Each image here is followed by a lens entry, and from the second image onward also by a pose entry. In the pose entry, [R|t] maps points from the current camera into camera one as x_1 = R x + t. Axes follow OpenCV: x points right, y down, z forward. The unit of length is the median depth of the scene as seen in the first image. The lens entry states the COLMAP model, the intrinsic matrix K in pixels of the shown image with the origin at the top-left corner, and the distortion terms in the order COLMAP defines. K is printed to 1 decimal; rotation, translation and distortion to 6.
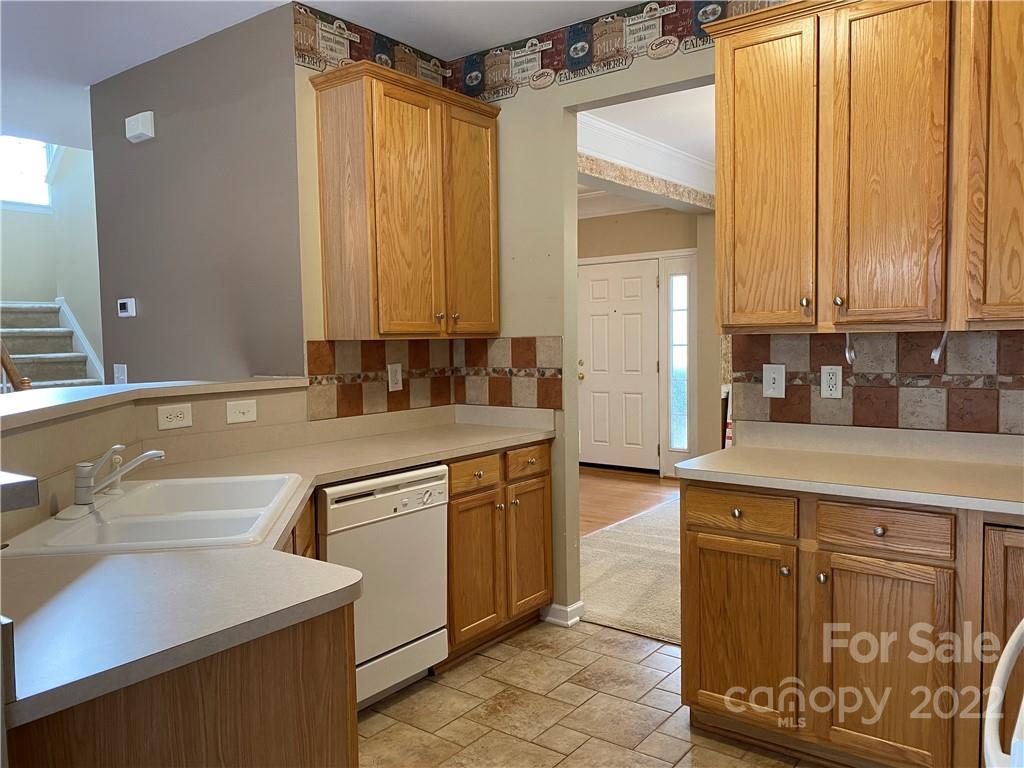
lens RADIAL K [[778.9, 0, 512.0], [0, 778.9, 384.0], [0, 0, 1]] dist [0.026631, -0.003250]
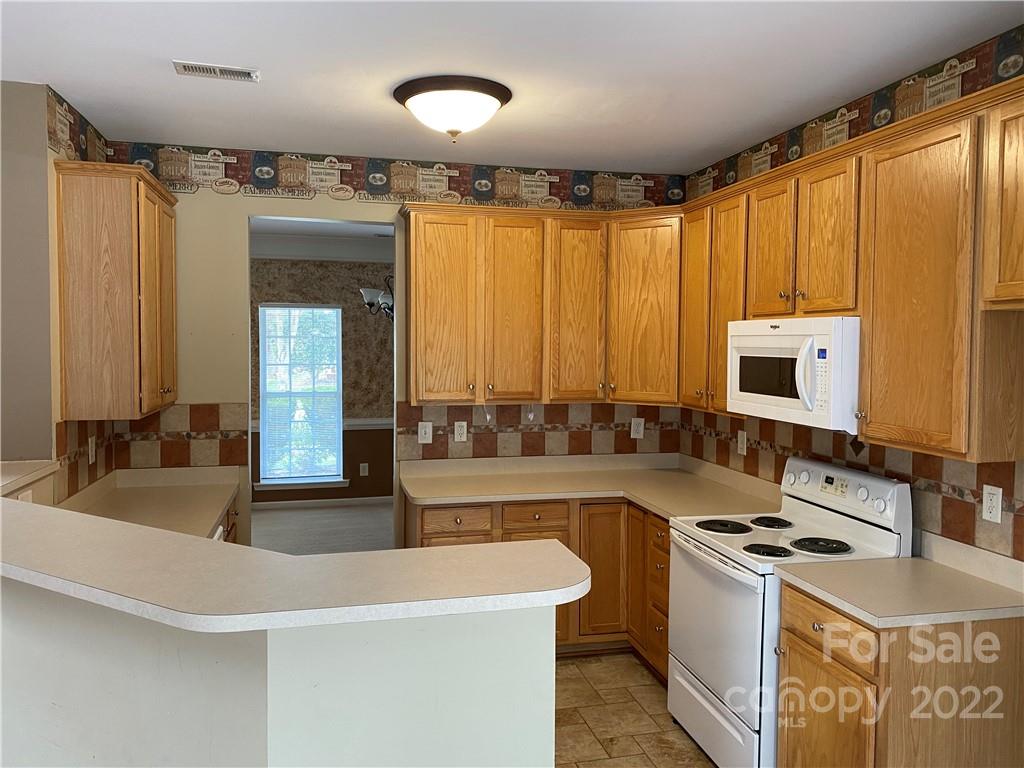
lens RADIAL K [[778.9, 0, 512.0], [0, 778.9, 384.0], [0, 0, 1]] dist [0.026631, -0.003250]
pose [[0.622610, -0.027646, 0.782044, -0.734587], [0.030595, 0.999472, 0.010975, -0.108868], [-0.781934, 0.017094, 0.623127, -0.076510]]
